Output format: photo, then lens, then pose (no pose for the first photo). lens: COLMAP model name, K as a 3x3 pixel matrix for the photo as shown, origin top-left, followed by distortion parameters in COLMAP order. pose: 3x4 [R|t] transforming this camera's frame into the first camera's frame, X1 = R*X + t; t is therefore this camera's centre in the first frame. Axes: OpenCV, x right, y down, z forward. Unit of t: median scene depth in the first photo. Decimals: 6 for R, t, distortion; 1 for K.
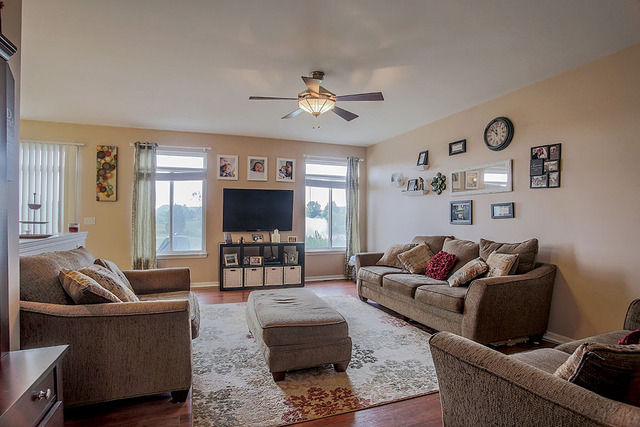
lens RADIAL K [[333.3, 0, 315.5], [0, 333.3, 216.0], [0, 0, 1]] dist [-0.081743, 0.042765]
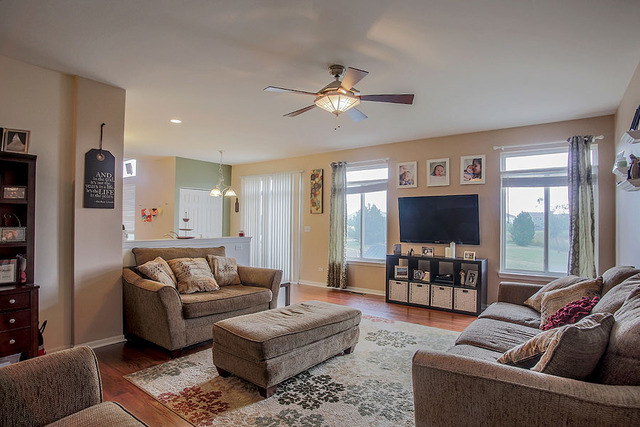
lens RADIAL K [[333.3, 0, 315.5], [0, 333.3, 216.0], [0, 0, 1]] dist [-0.081743, 0.042765]
pose [[0.550870, -0.017079, -0.834416, 0.398811], [-0.004685, 0.999712, -0.023555, -0.004780], [0.834578, 0.016884, 0.550631, 0.260853]]
